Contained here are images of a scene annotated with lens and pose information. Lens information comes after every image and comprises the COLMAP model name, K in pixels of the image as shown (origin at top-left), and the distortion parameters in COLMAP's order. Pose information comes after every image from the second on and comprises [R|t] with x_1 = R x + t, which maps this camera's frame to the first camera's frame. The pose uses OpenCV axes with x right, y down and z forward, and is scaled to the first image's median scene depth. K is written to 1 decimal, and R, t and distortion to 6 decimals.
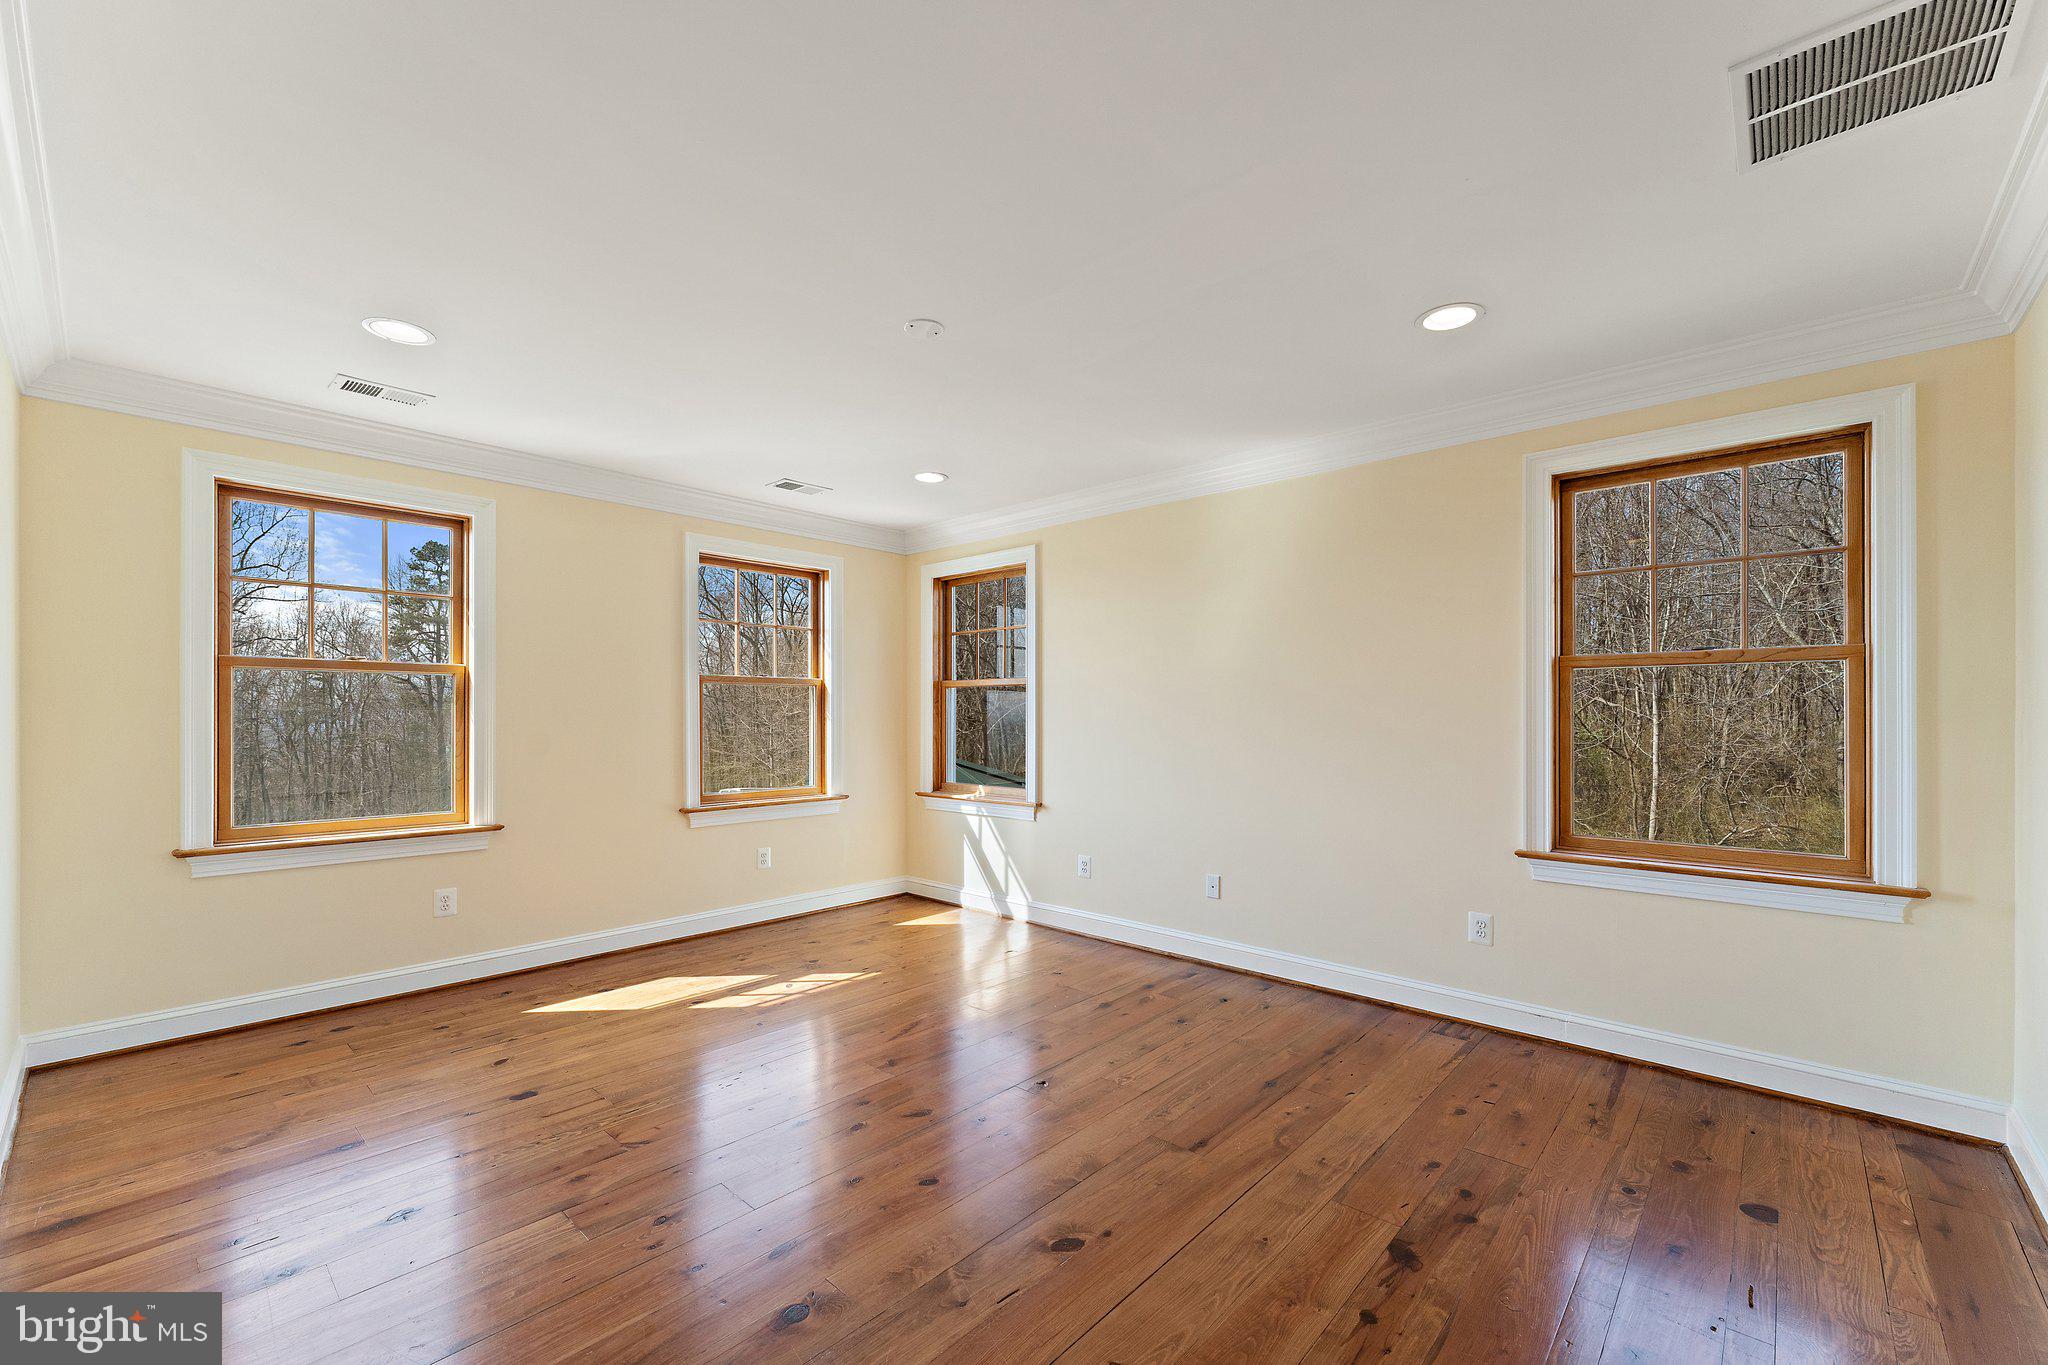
lens RADIAL K [[823.4, 0, 1004.5], [0, 823.4, 711.6], [0, 0, 1]] dist [0.001022, -0.000694]
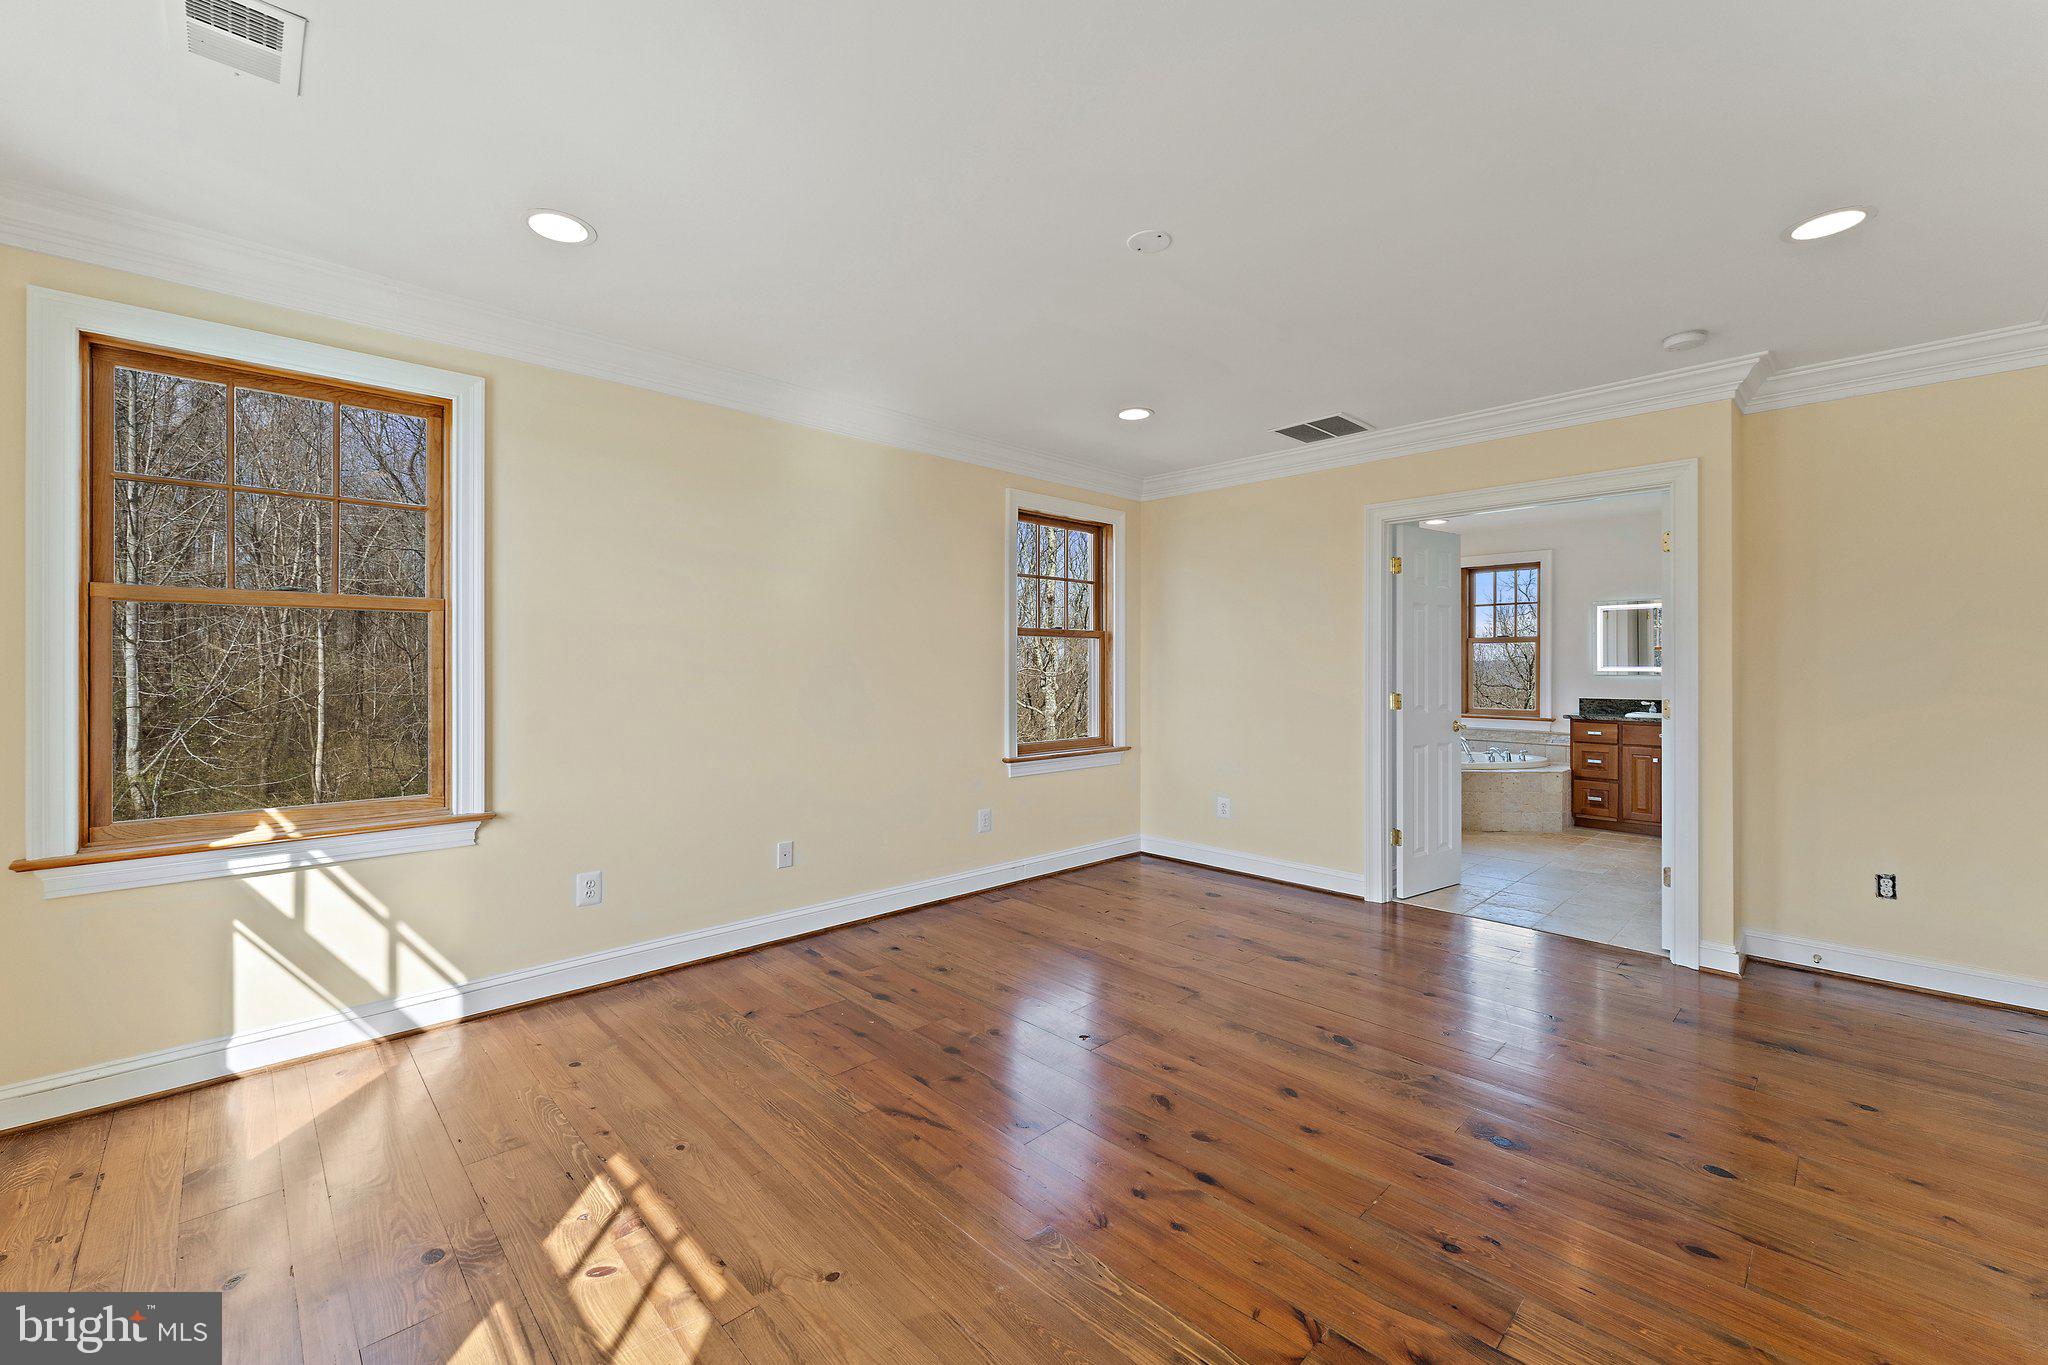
lens RADIAL K [[823.4, 0, 1021.0], [0, 823.4, 675.4], [0, 0, 1]] dist [0.001022, -0.000694]
pose [[0.057681, -0.012830, 0.998253, -0.677063], [-0.006356, 0.999892, 0.013218, -0.000145], [-0.998315, -0.007107, 0.057593, 0.729049]]
